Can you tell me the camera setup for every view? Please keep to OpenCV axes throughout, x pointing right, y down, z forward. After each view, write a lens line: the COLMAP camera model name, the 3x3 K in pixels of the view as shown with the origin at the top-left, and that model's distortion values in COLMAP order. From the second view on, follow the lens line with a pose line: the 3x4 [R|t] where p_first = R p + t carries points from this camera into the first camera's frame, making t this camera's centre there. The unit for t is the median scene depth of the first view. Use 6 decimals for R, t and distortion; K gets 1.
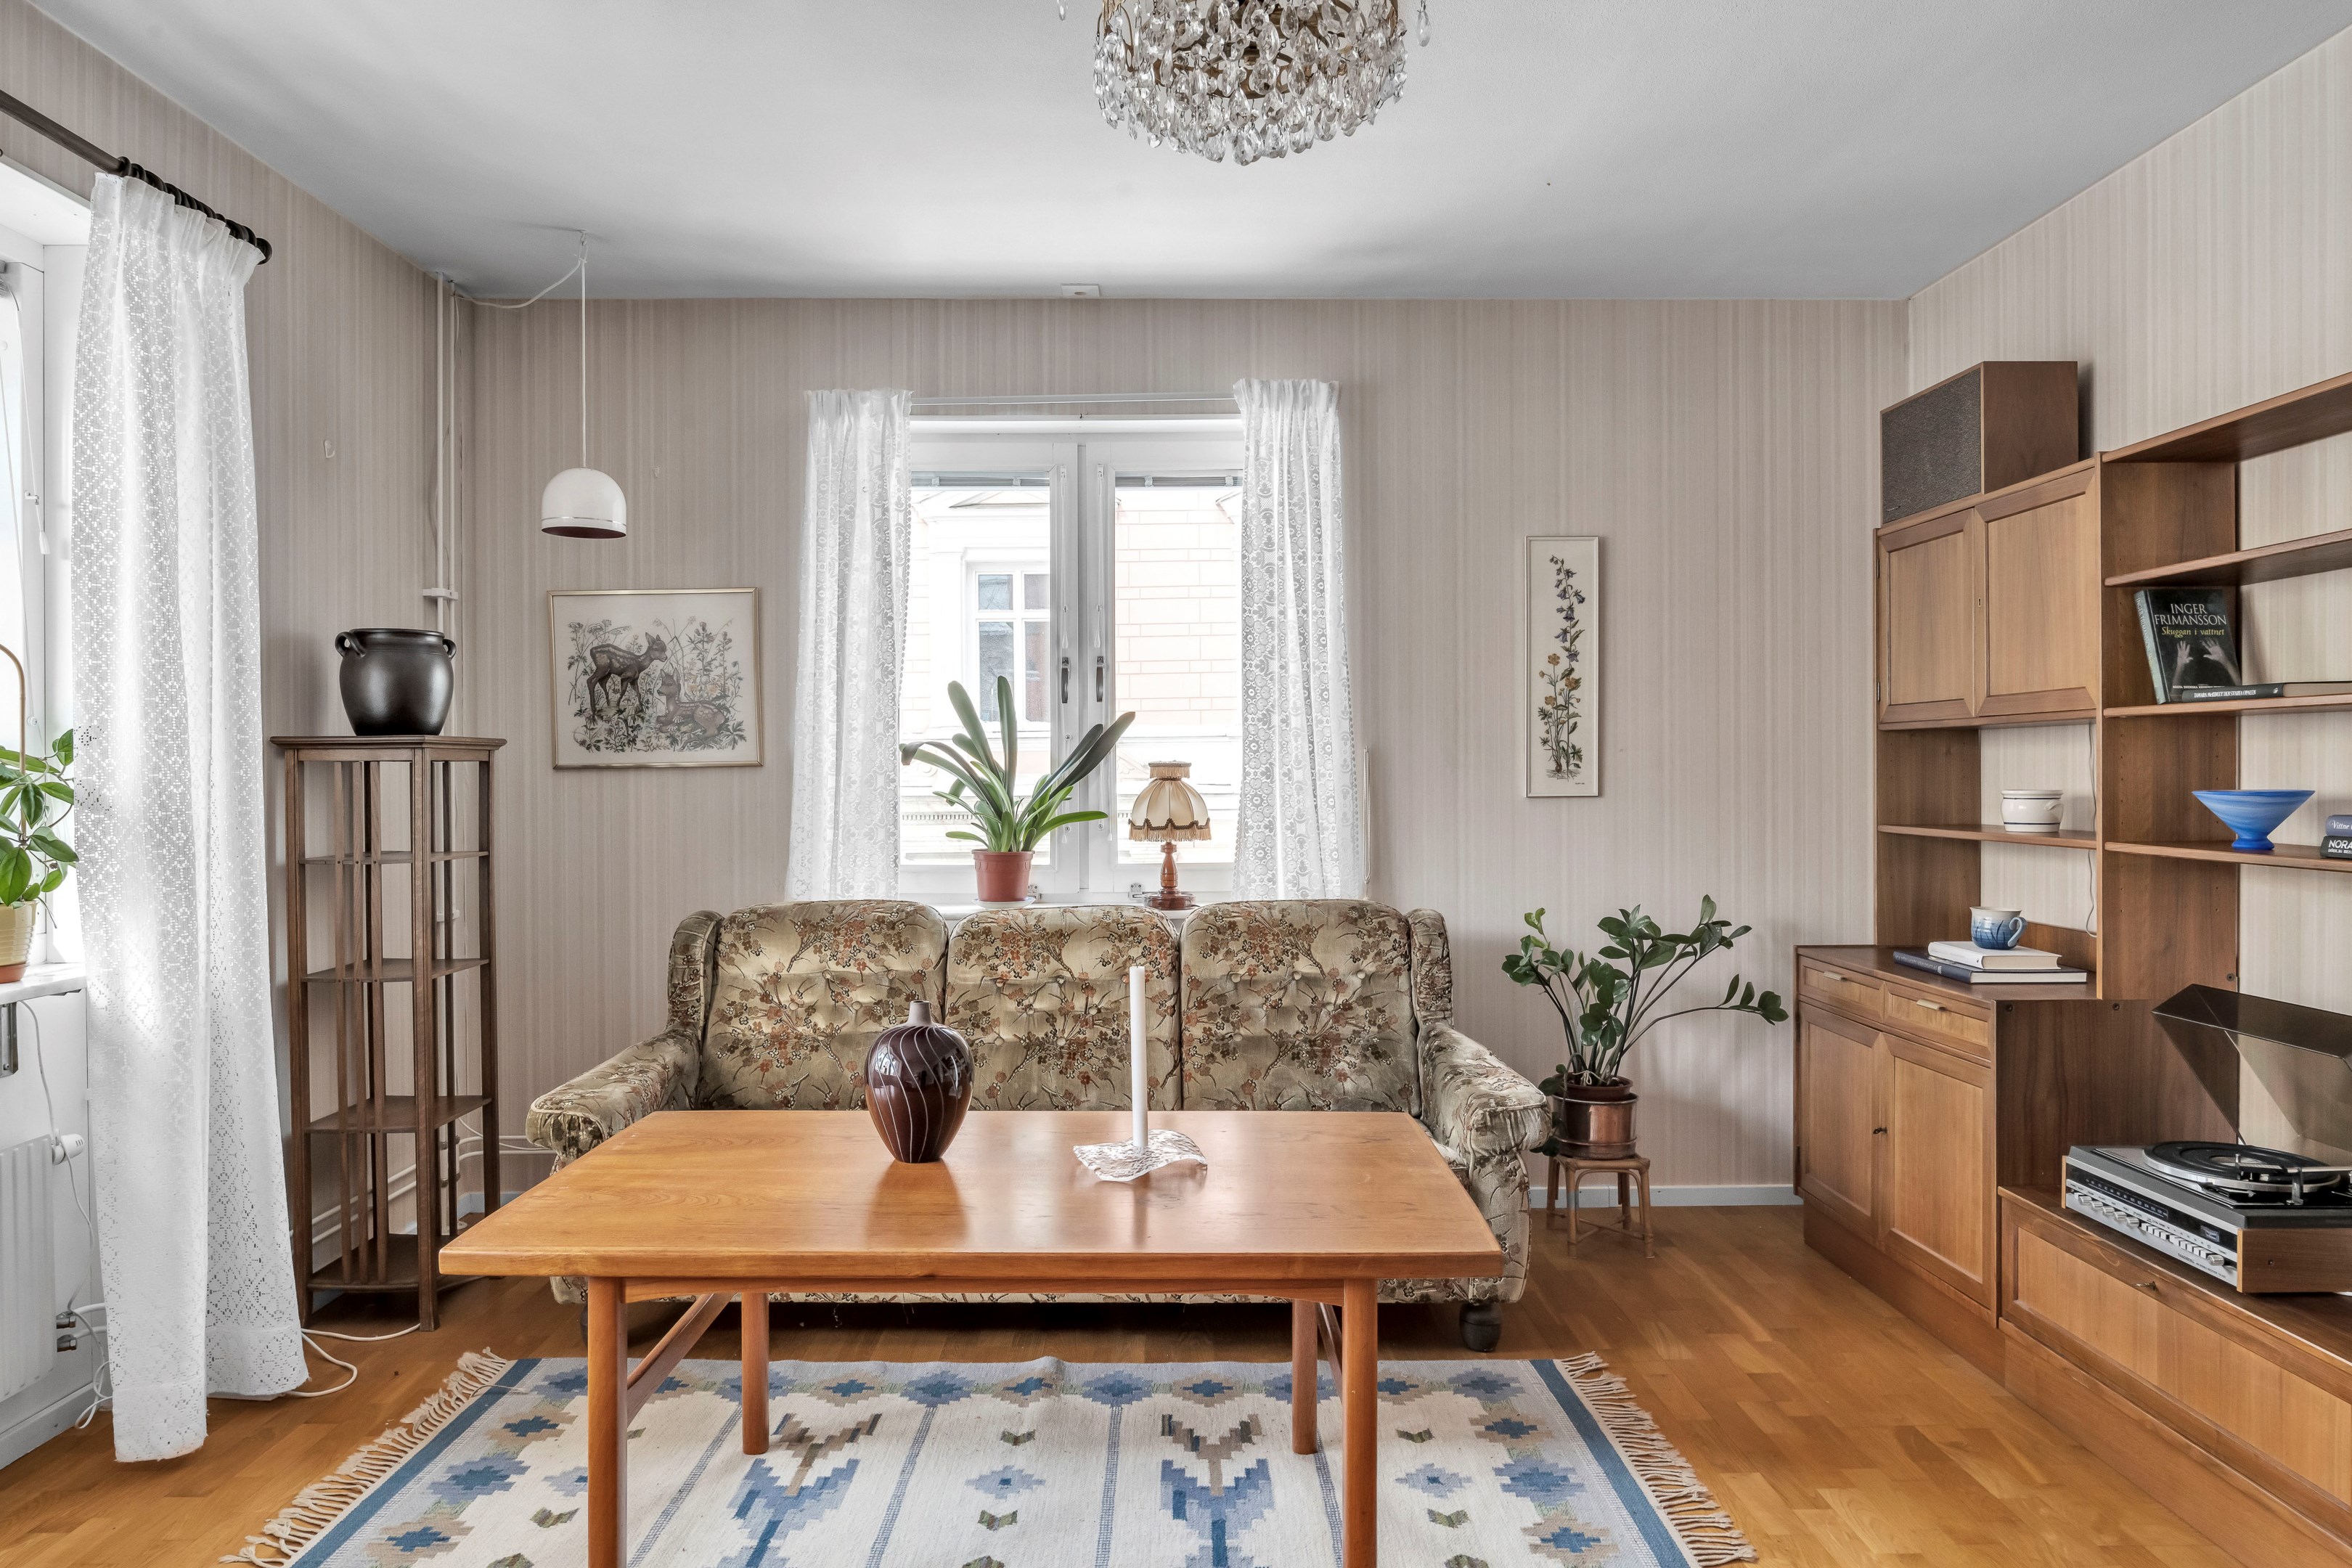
lens RADIAL K [[1545.8, 0, 1177.5], [0, 1545.8, 778.5], [0, 0, 1]] dist [-0.004776, 0.002583]
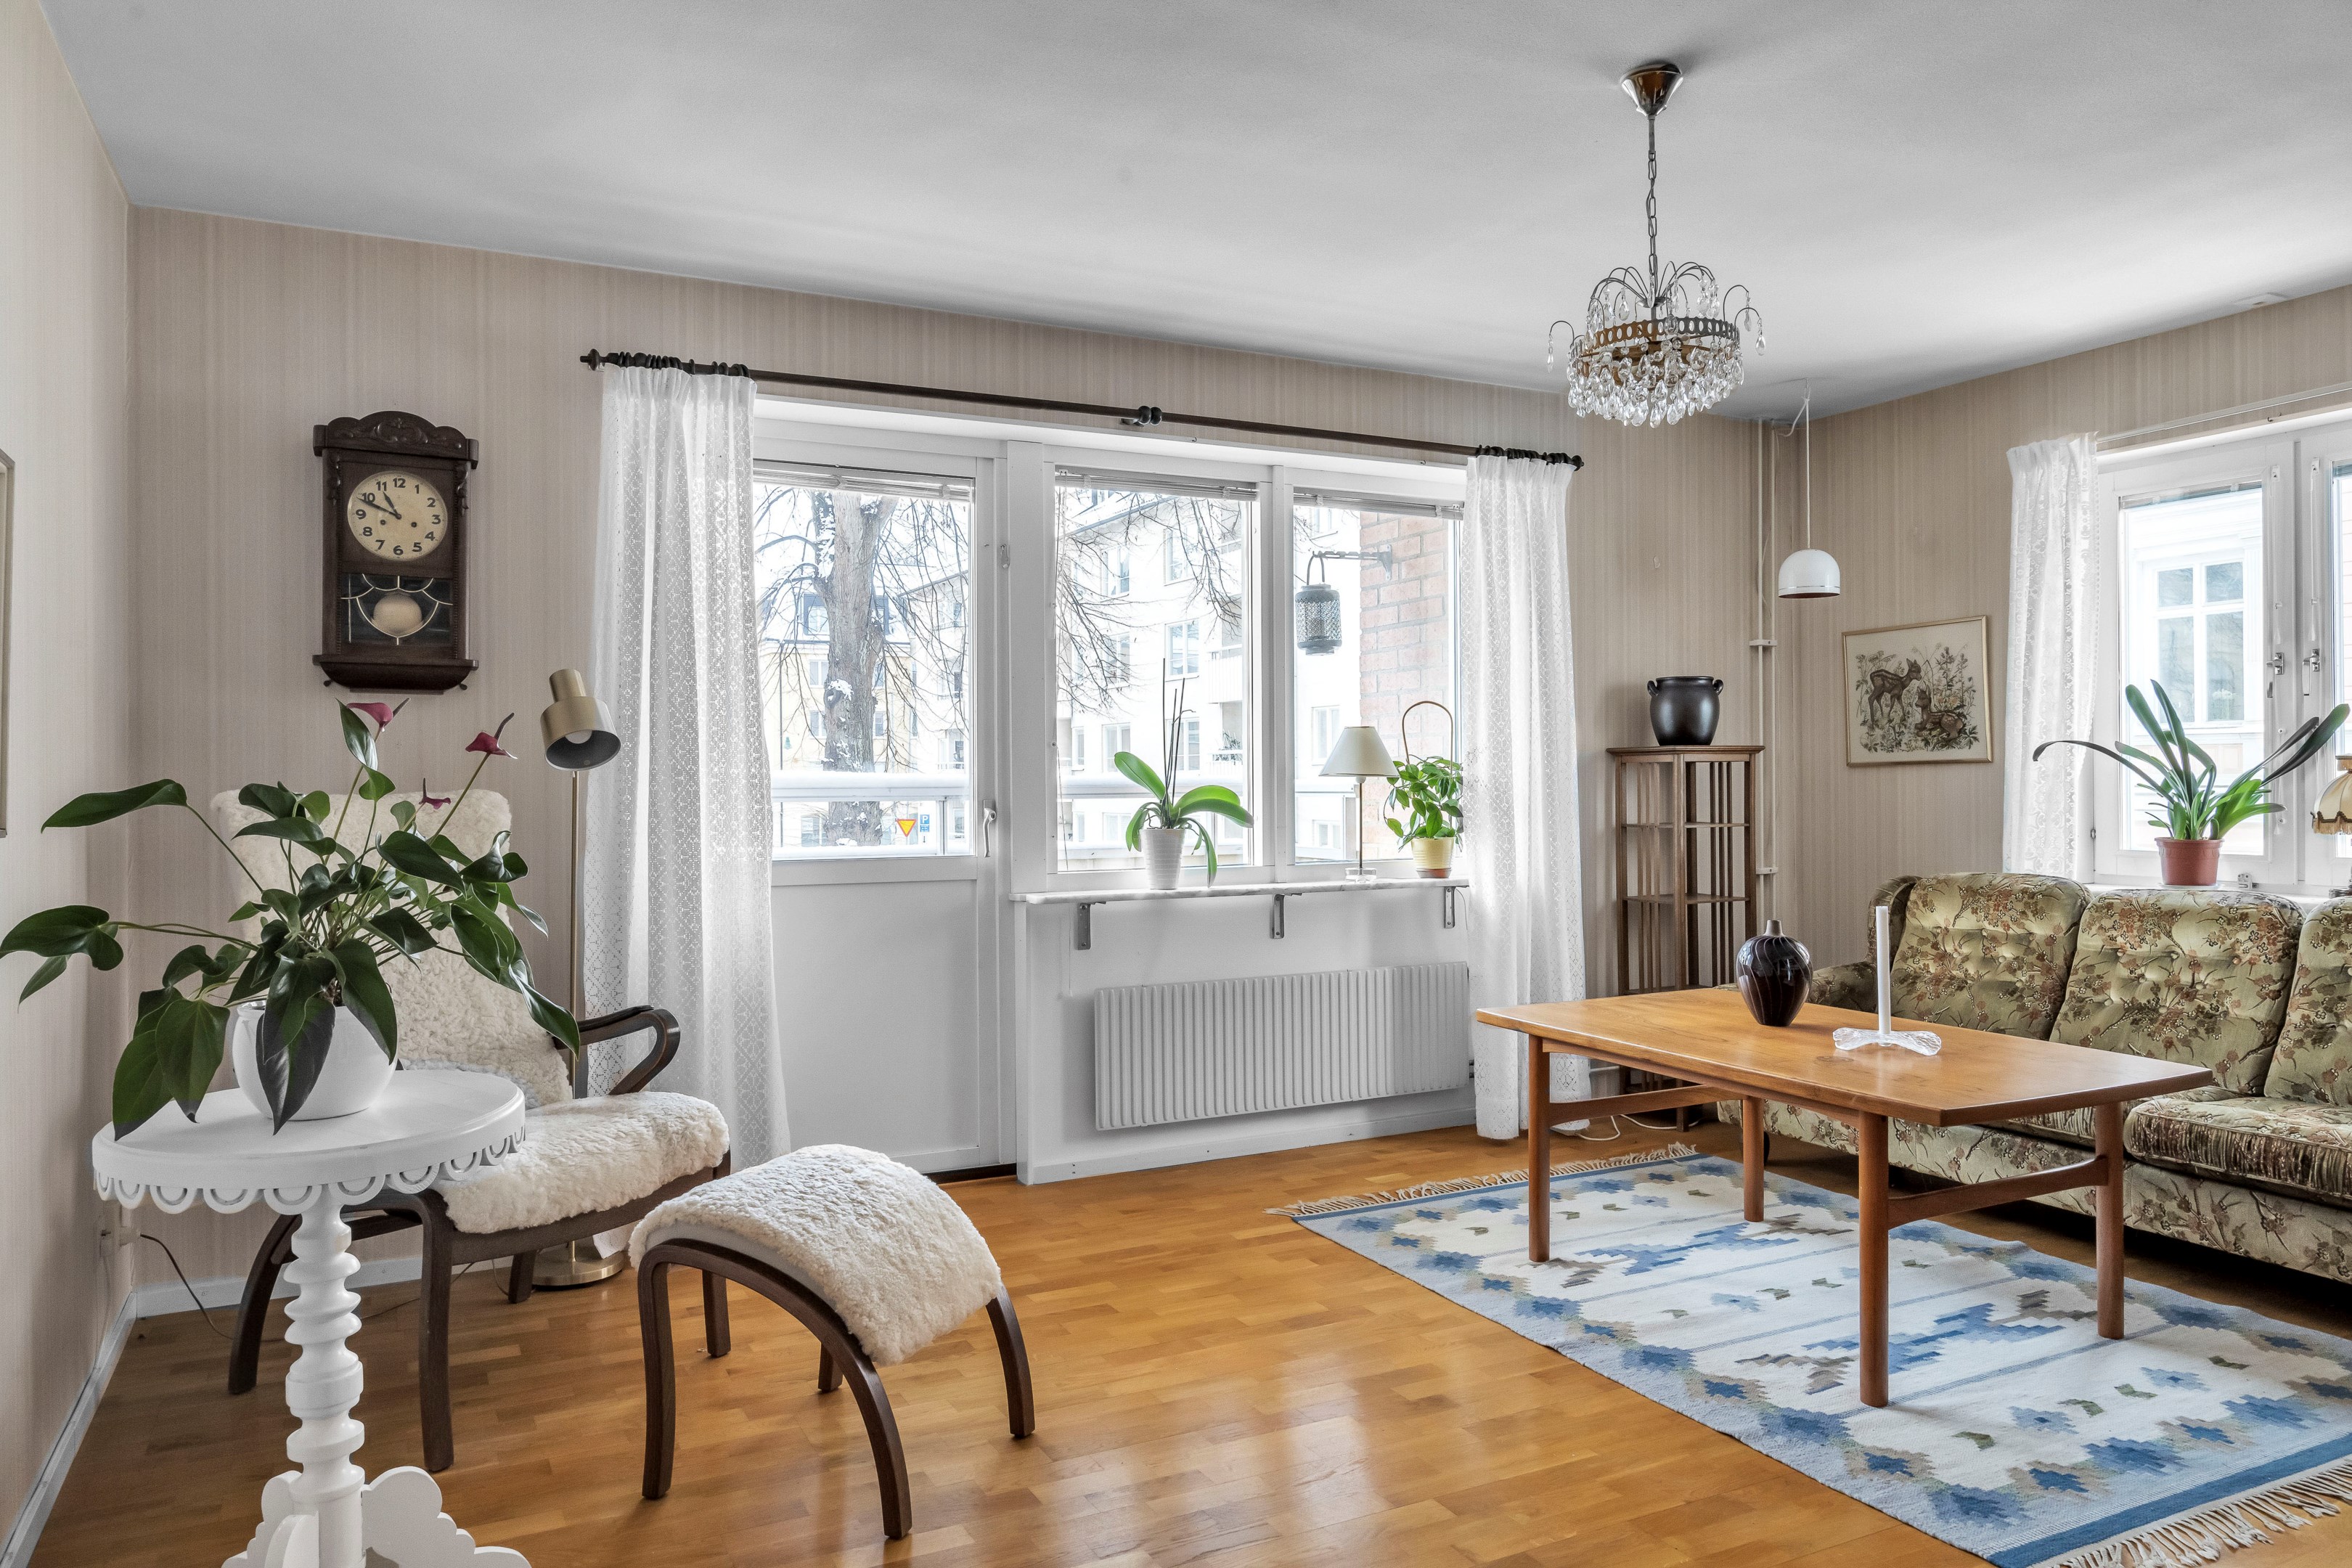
lens RADIAL K [[1545.8, 0, 1172.0], [0, 1545.8, 779.5], [0, 0, 1]] dist [-0.004776, 0.002583]
pose [[0.444819, 0.000973, -0.895620, 0.590257], [0.003244, 0.999991, 0.002698, 0.000057], [0.895615, -0.004105, 0.444812, -0.125435]]
